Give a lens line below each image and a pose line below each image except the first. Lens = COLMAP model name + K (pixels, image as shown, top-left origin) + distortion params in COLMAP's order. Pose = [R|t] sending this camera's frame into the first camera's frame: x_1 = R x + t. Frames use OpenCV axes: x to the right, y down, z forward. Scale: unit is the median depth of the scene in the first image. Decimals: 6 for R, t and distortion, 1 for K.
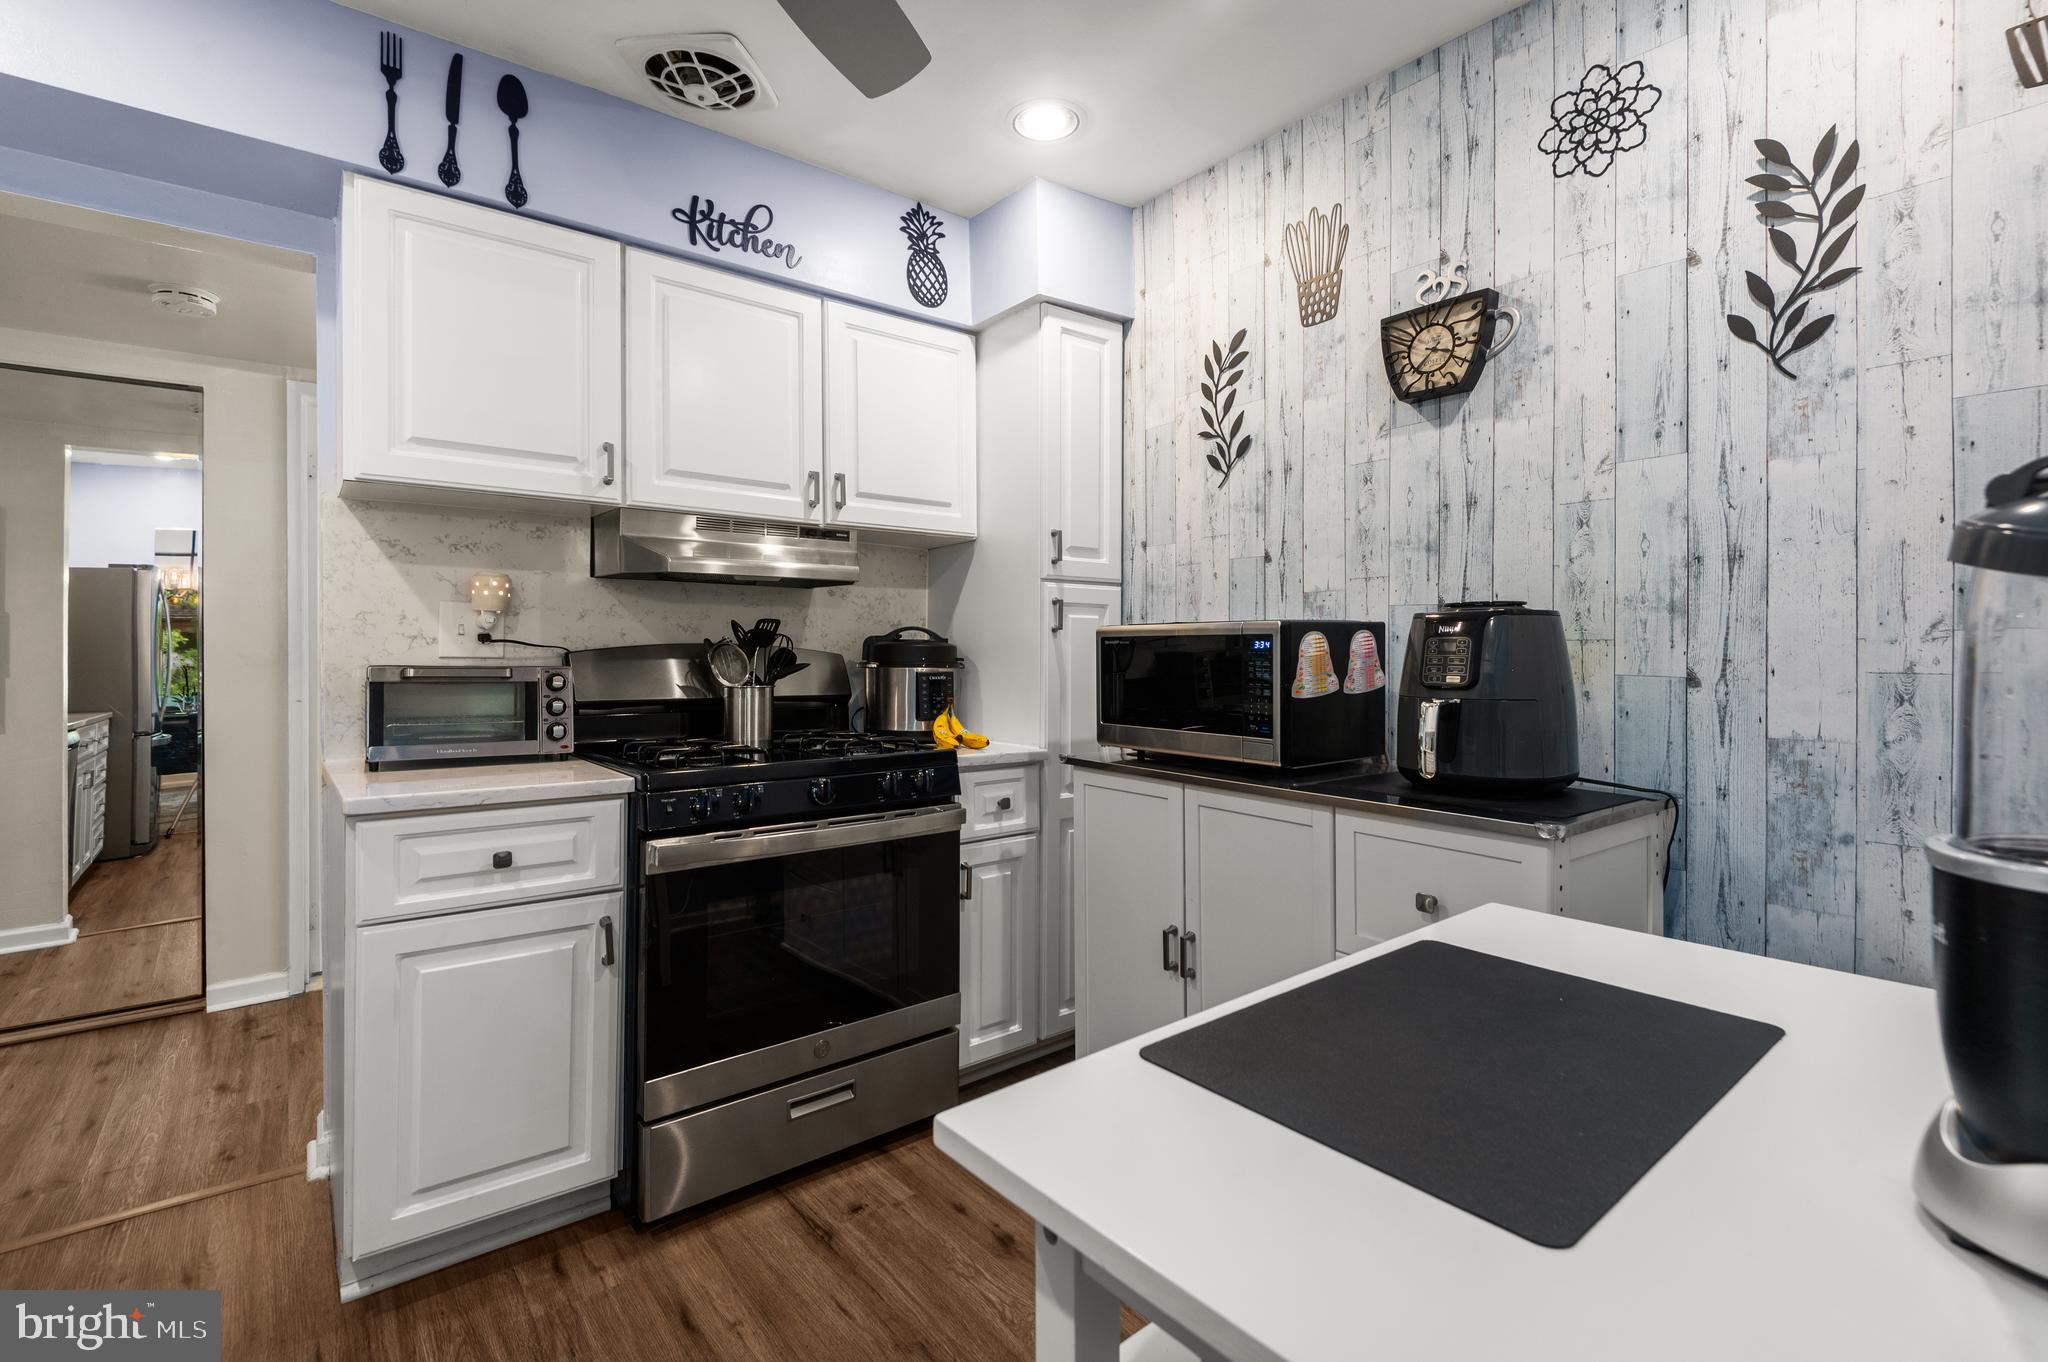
lens RADIAL K [[940.0, 0, 1028.5], [0, 940.0, 648.1], [0, 0, 1]] dist [-0.000182, -0.000140]
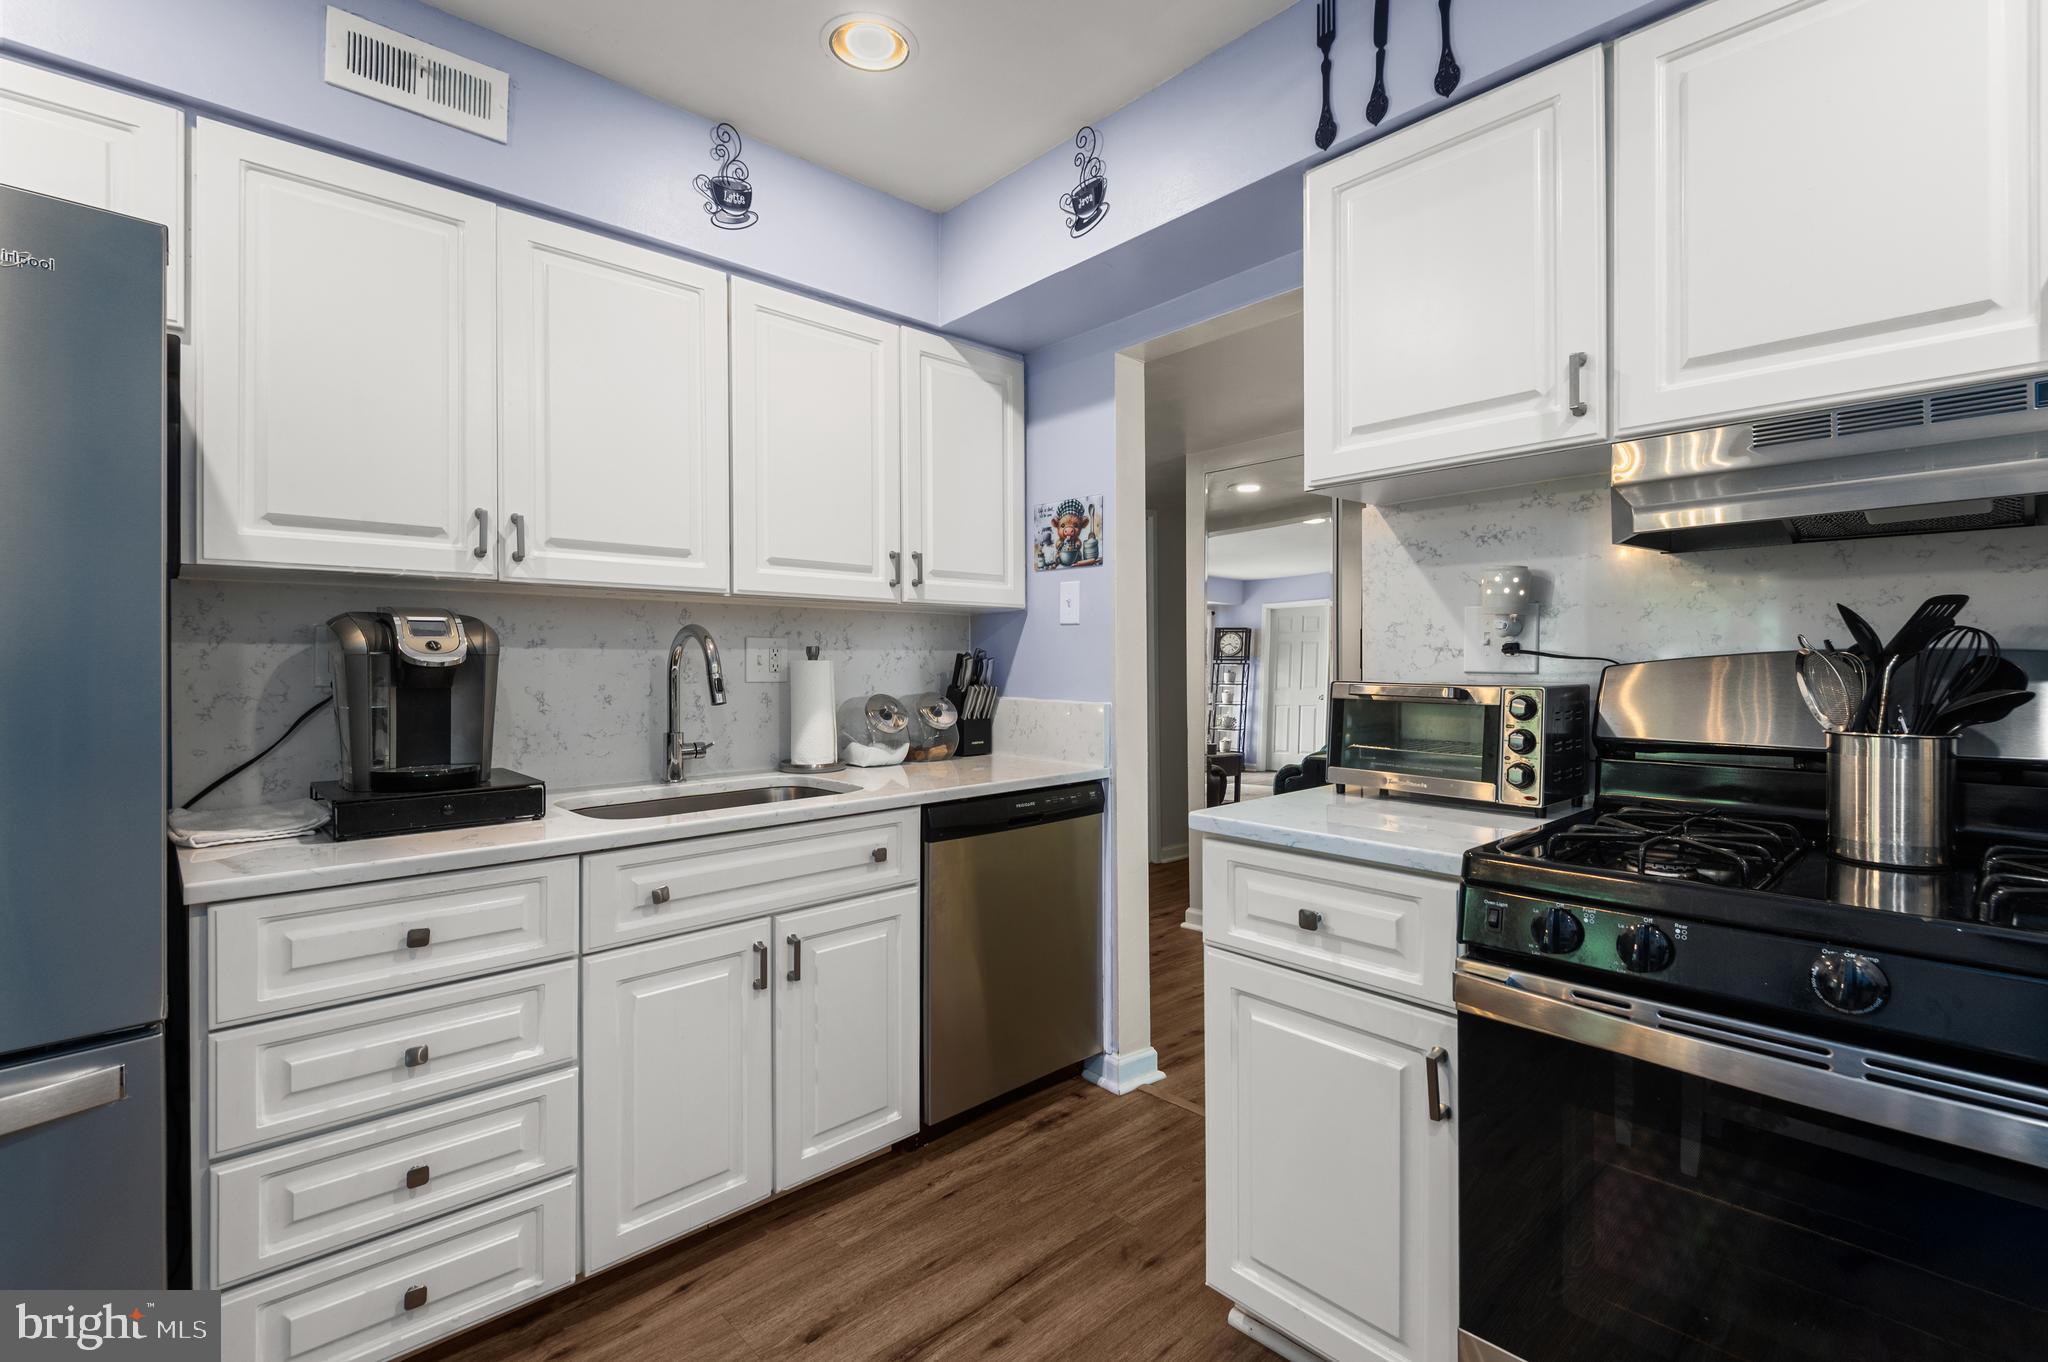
lens RADIAL K [[954.7, 0, 1023.0], [0, 954.7, 660.8], [0, 0, 1]] dist [-0.001370, -0.000475]
pose [[0.043983, -0.008114, -0.998999, 0.217203], [0.005768, 0.999952, -0.007868, 0.003579], [0.999016, -0.005416, 0.044028, 0.589050]]
